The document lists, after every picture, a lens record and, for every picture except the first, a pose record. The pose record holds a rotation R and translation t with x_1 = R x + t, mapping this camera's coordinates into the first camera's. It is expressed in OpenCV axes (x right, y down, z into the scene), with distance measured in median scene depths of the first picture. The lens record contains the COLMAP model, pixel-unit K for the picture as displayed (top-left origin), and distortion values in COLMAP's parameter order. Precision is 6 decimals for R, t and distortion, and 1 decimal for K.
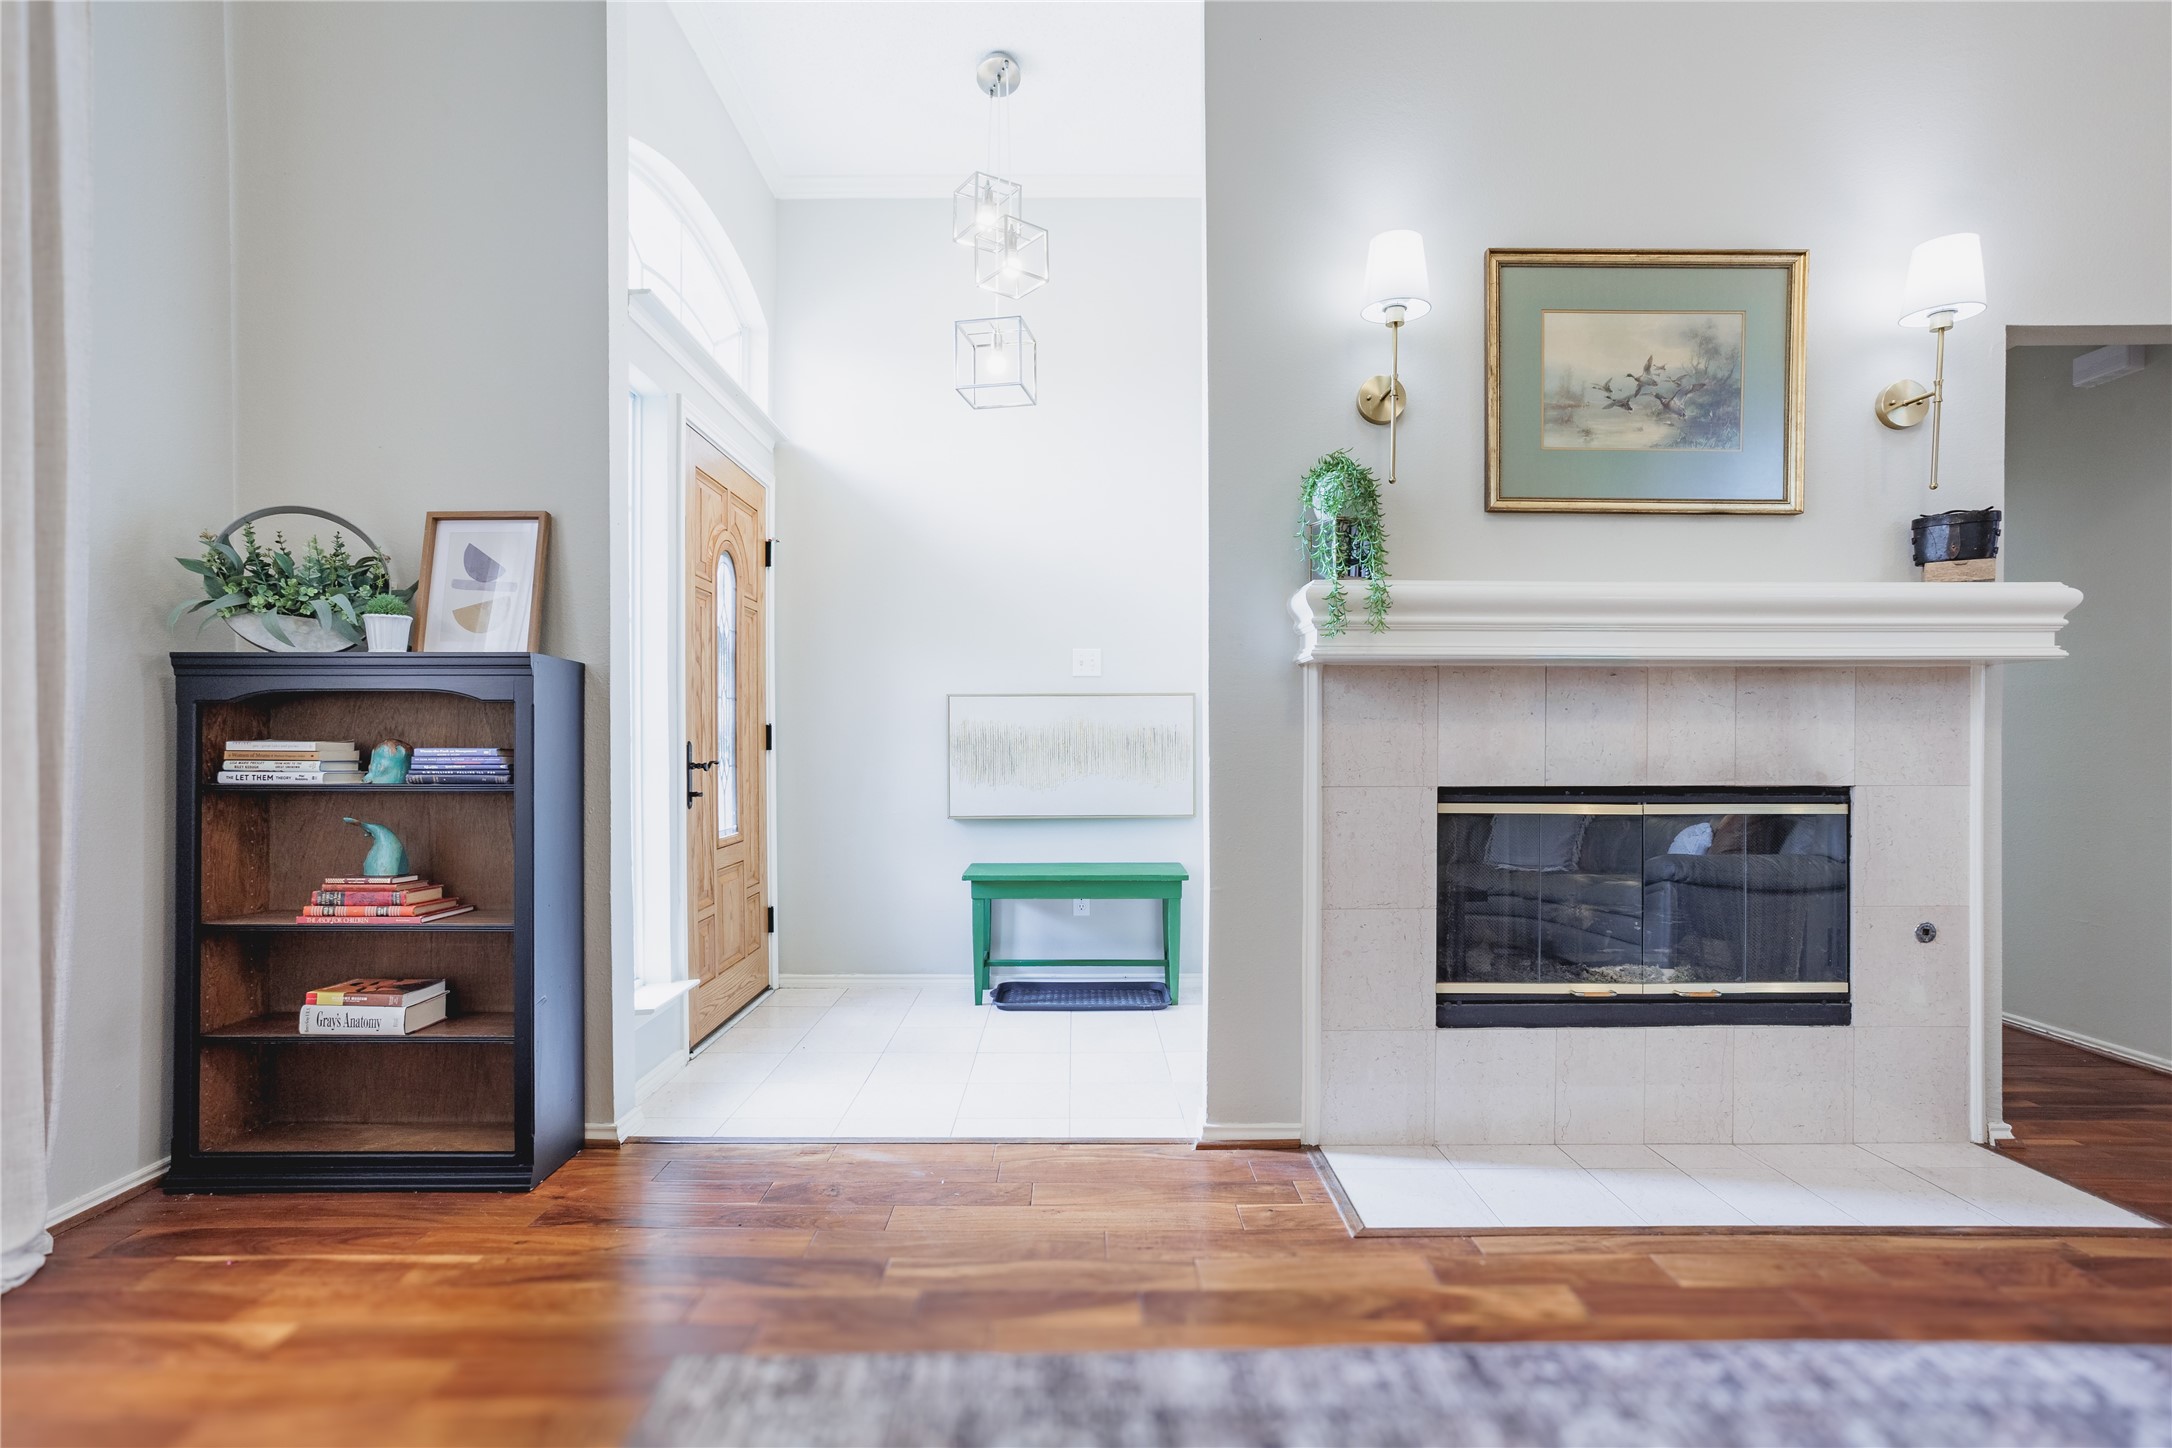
lens RADIAL K [[1056.4, 0, 1089.3], [0, 1056.4, 745.0], [0, 0, 1]] dist [-0.042094, 0.033853]
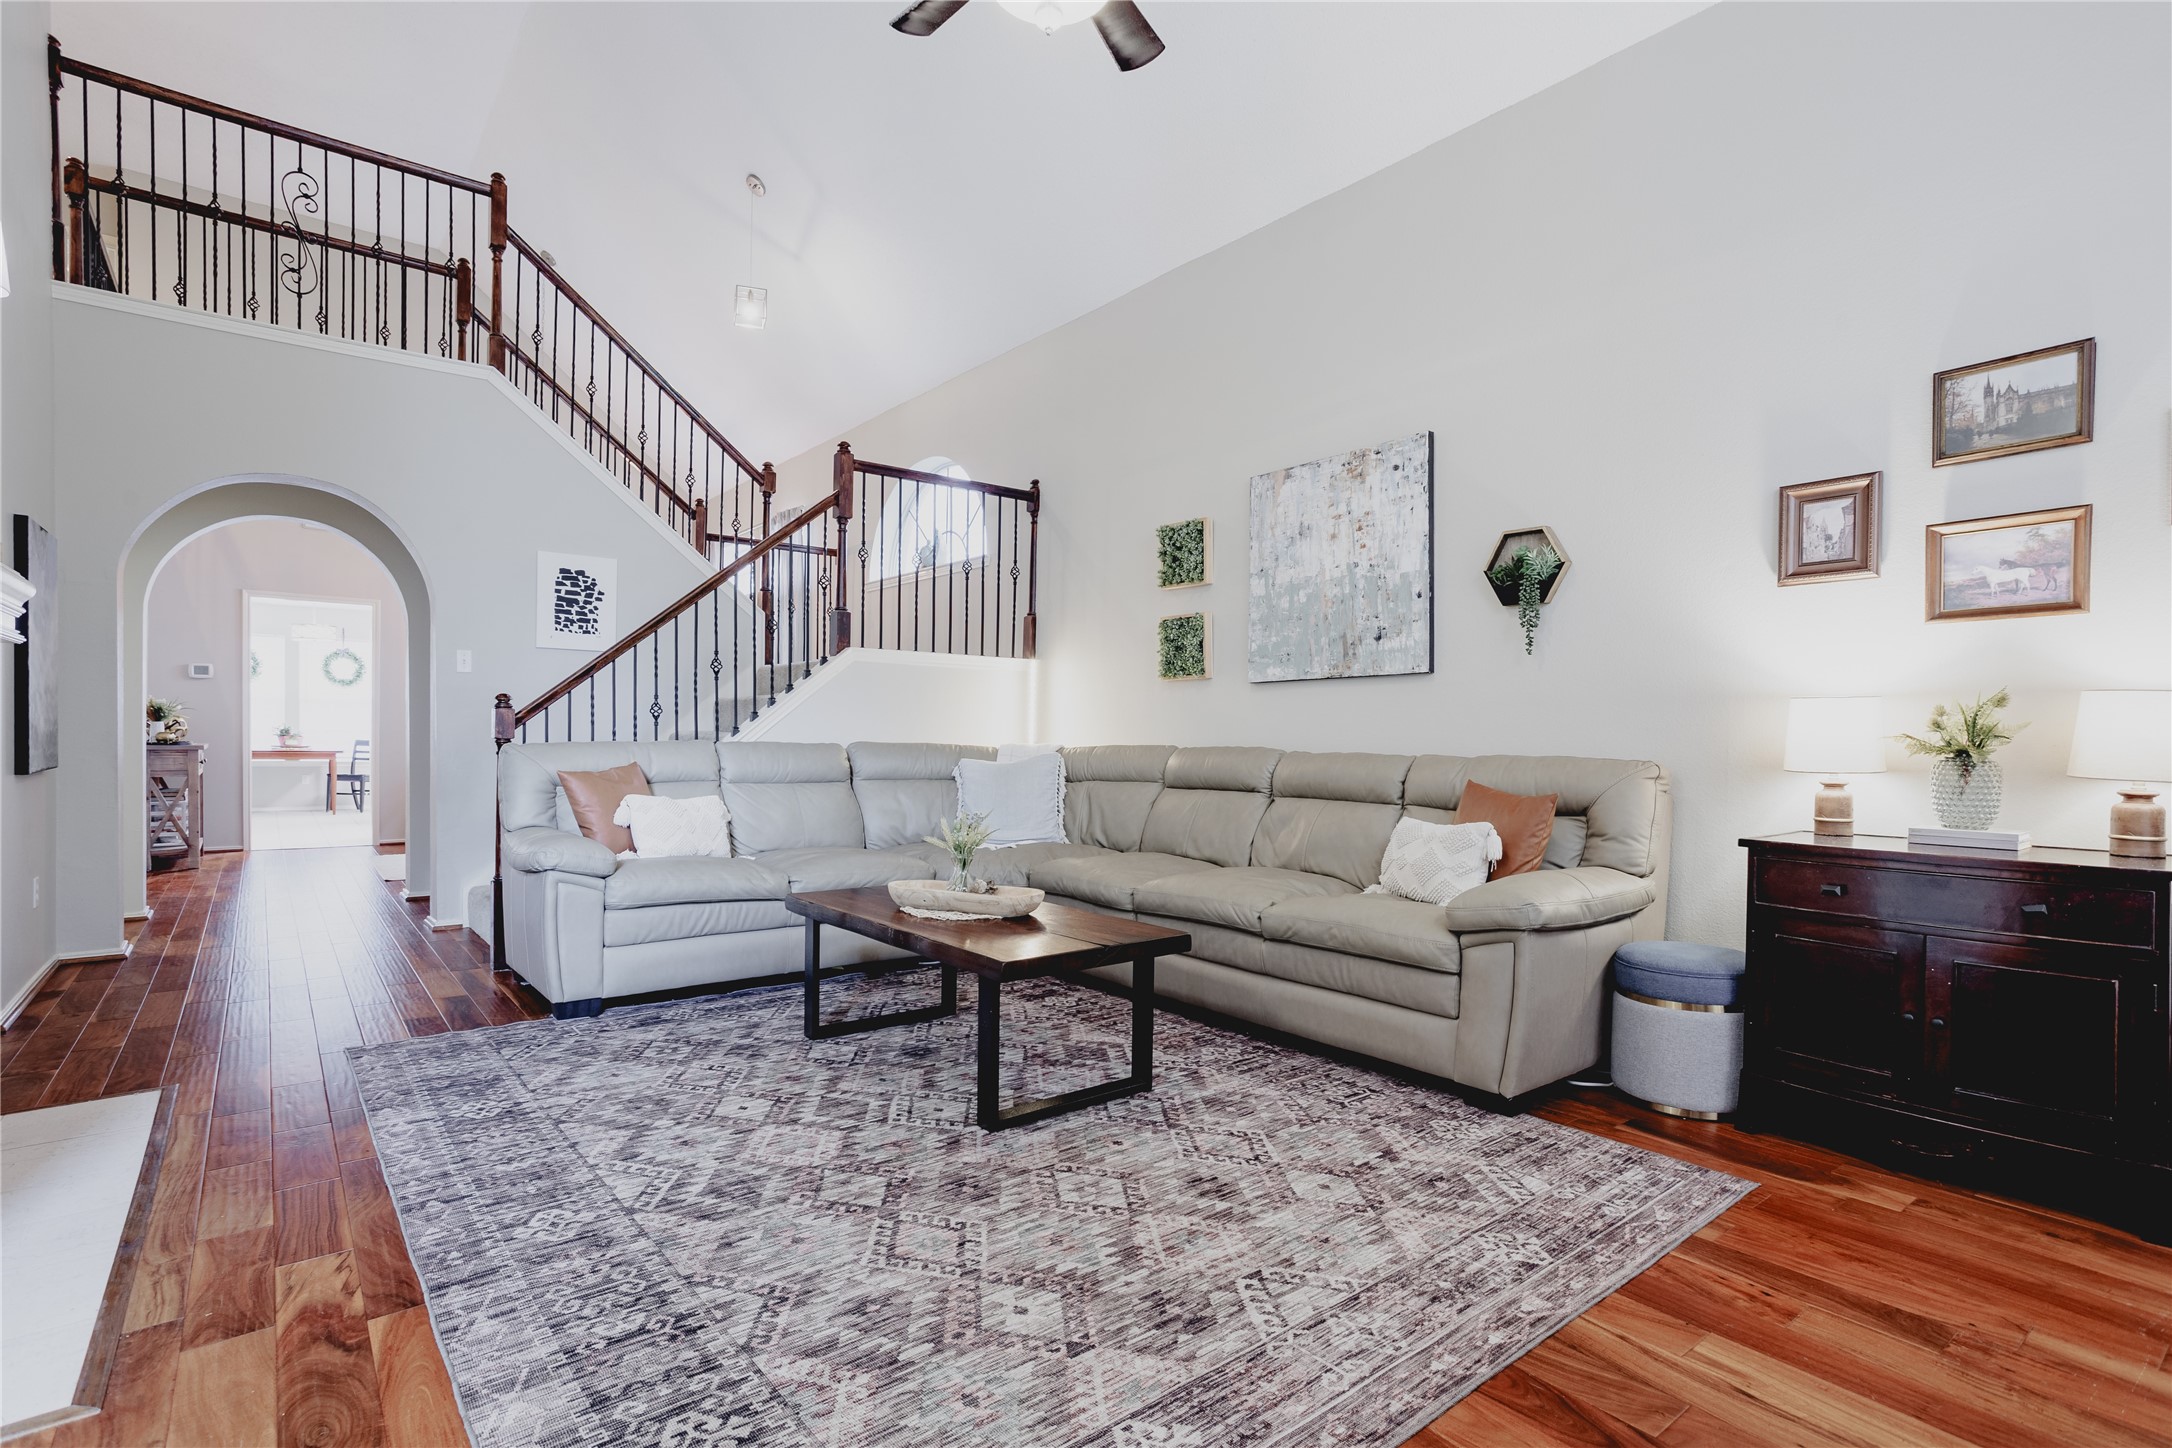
lens RADIAL K [[1064.2, 0, 1076.4], [0, 1064.2, 728.7], [0, 0, 1]] dist [-0.061132, 0.047453]
pose [[-0.610551, -0.002012, 0.791974, -0.588575], [-0.009266, 0.999946, -0.004602, 0.001819], [-0.791922, -0.010148, -0.610537, 0.746764]]
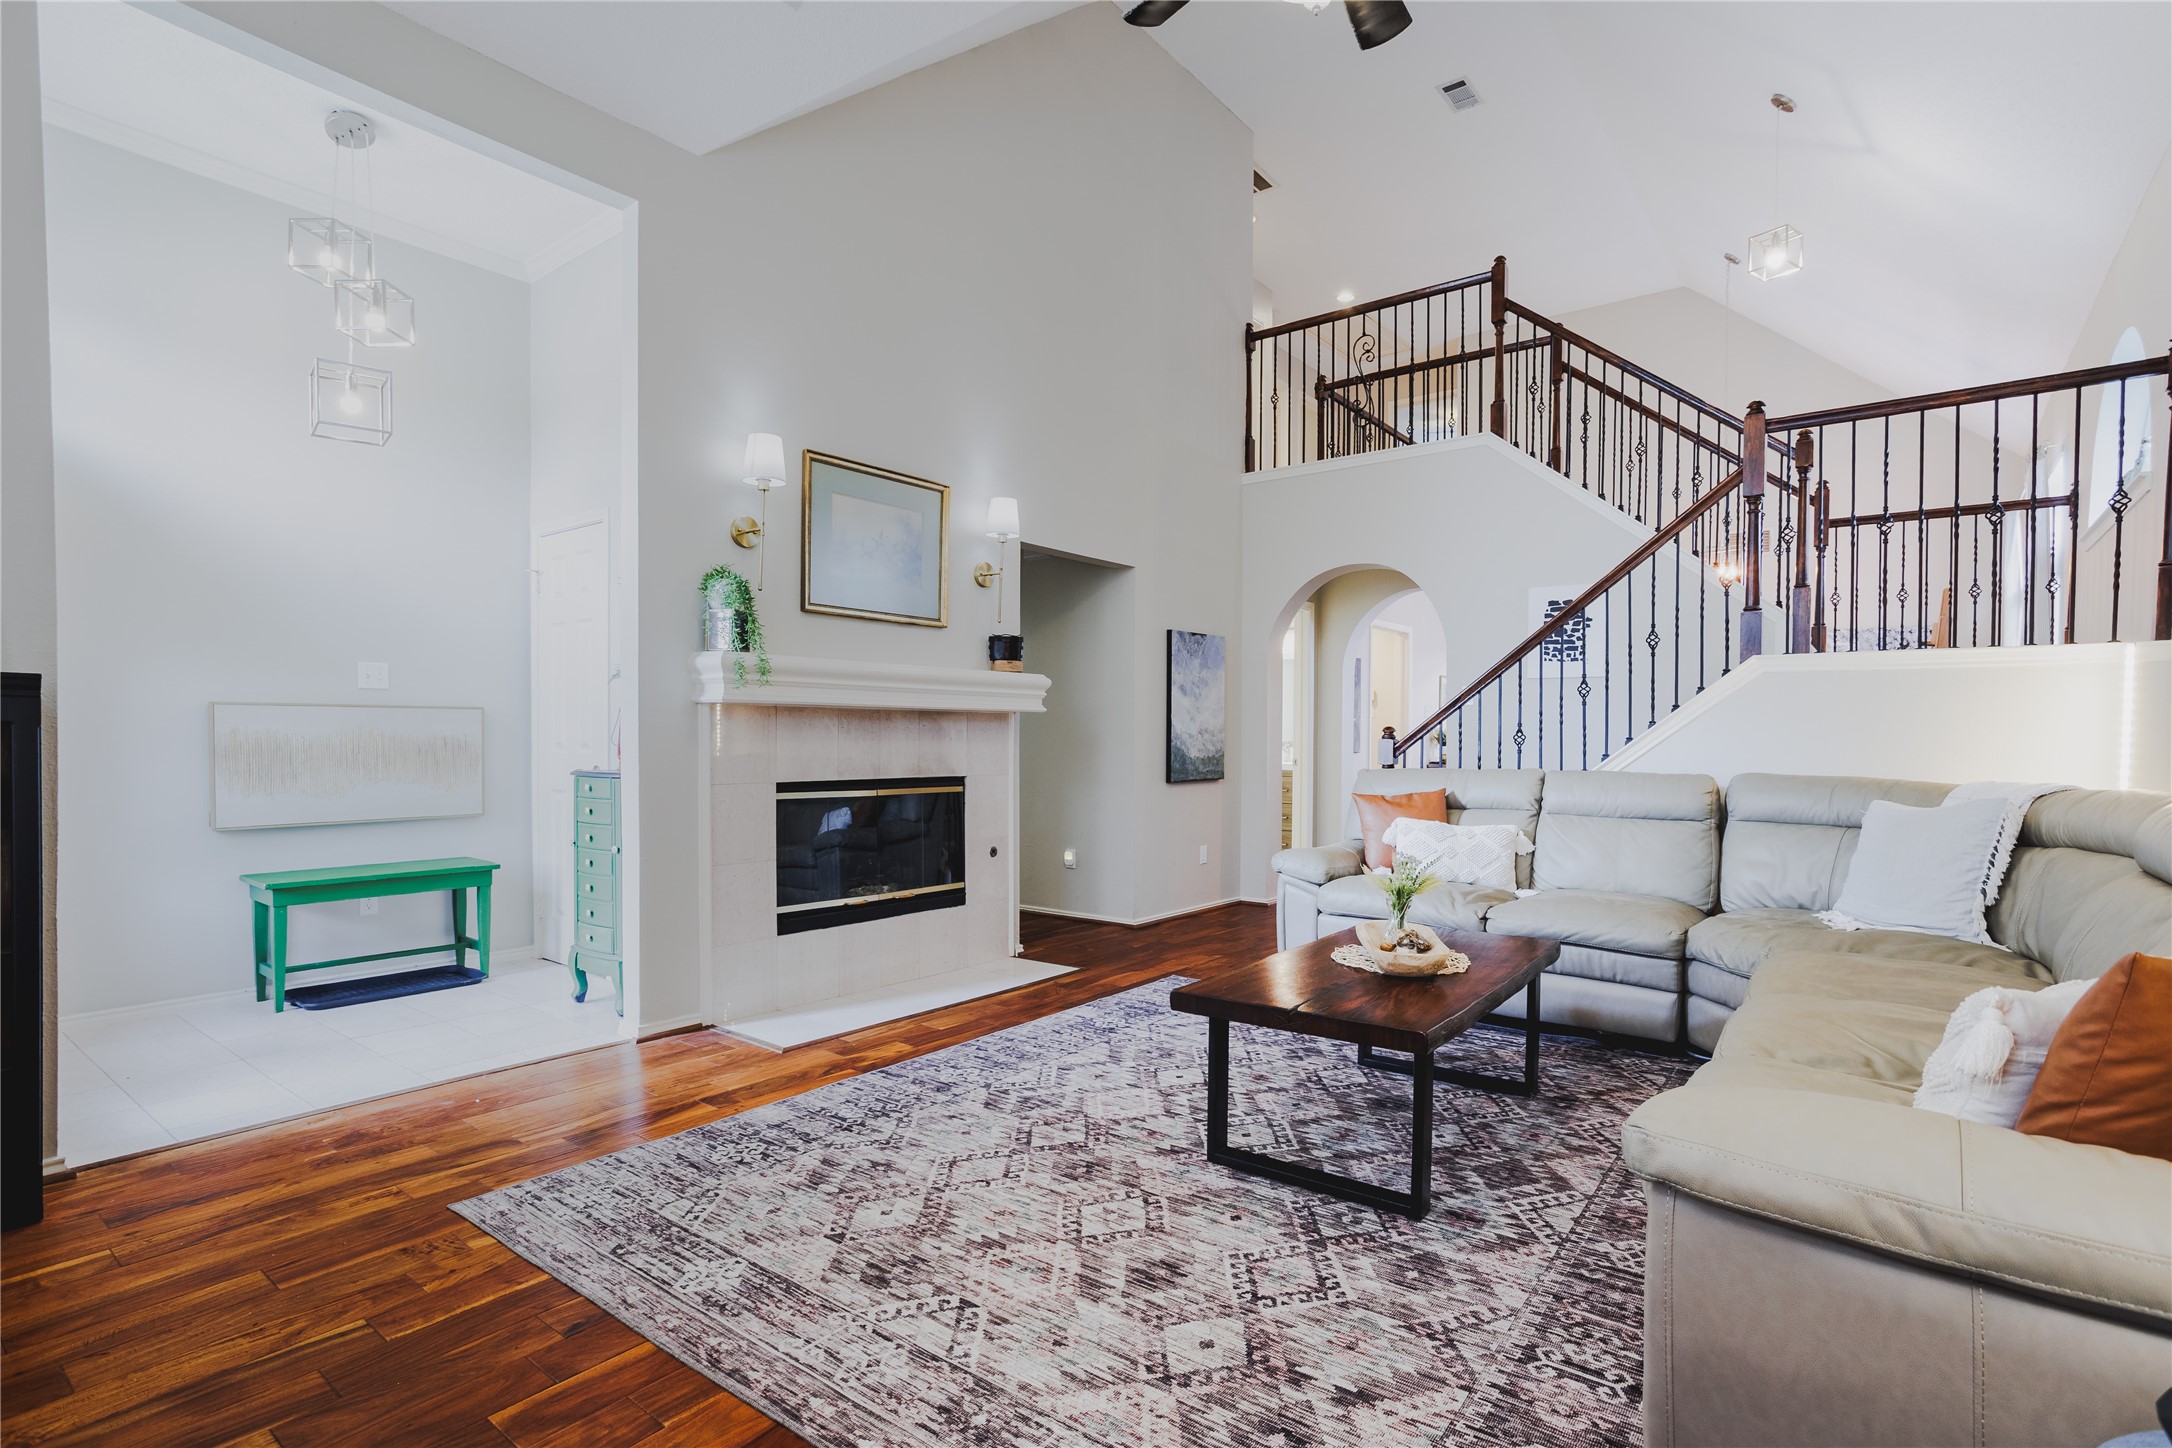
lens RADIAL K [[1064.2, 0, 1076.4], [0, 1064.2, 728.7], [0, 0, 1]] dist [-0.061132, 0.047453]
pose [[0.629887, 0.009161, 0.776633, -0.626802], [-0.003295, 0.999953, -0.009123, -0.029152], [-0.776680, 0.003187, 0.629887, -0.354452]]
